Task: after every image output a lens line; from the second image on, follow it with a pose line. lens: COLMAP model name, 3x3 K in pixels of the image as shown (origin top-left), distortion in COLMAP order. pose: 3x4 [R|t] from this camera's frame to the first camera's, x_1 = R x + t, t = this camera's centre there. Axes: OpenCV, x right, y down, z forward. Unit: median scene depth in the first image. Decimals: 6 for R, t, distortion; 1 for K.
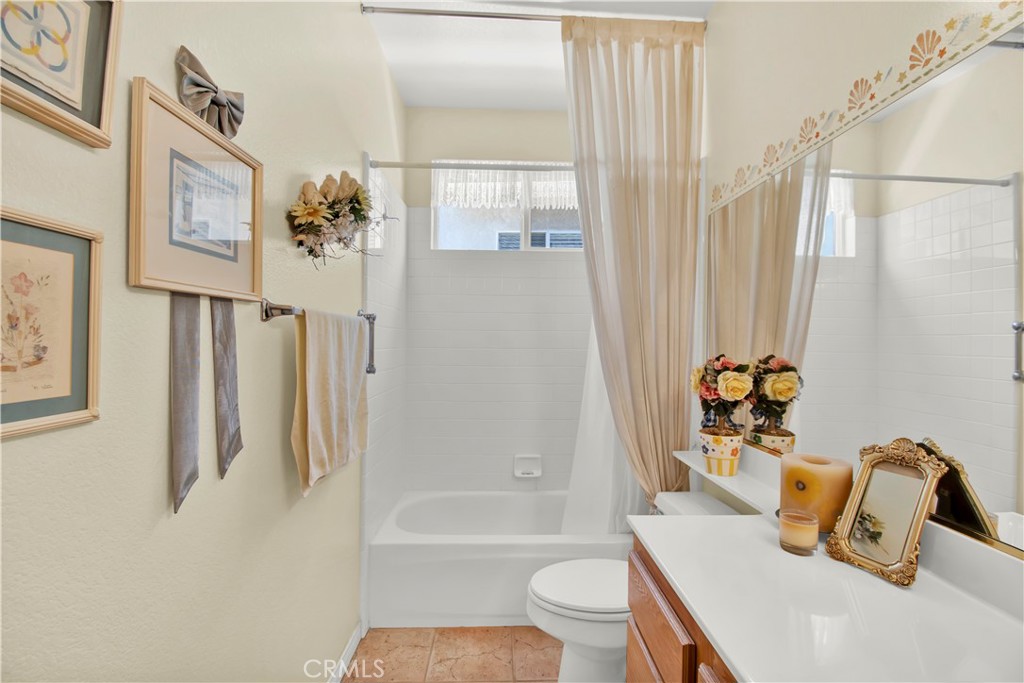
lens RADIAL K [[458.9, 0, 518.6], [0, 458.9, 340.0], [0, 0, 1]] dist [0.002457, -0.014185]
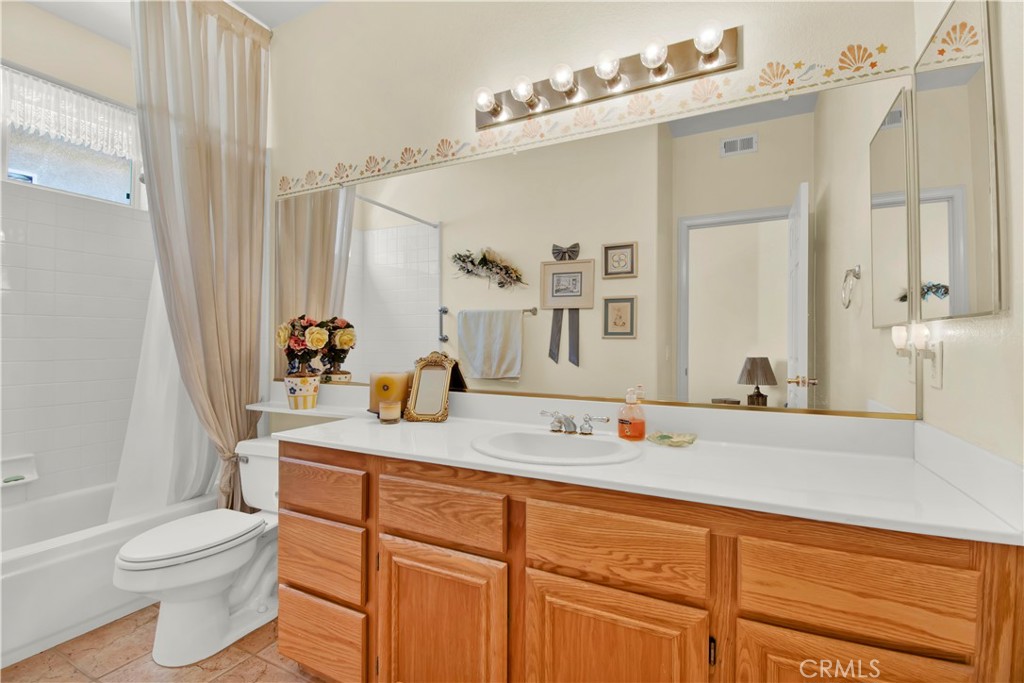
lens RADIAL K [[458.9, 0, 510.5], [0, 458.9, 340.1], [0, 0, 1]] dist [0.002457, -0.014185]
pose [[0.476585, -0.003929, 0.879120, -0.408203], [-0.003957, 0.999970, 0.006614, 0.092397], [-0.879119, -0.006631, 0.476556, -0.109319]]
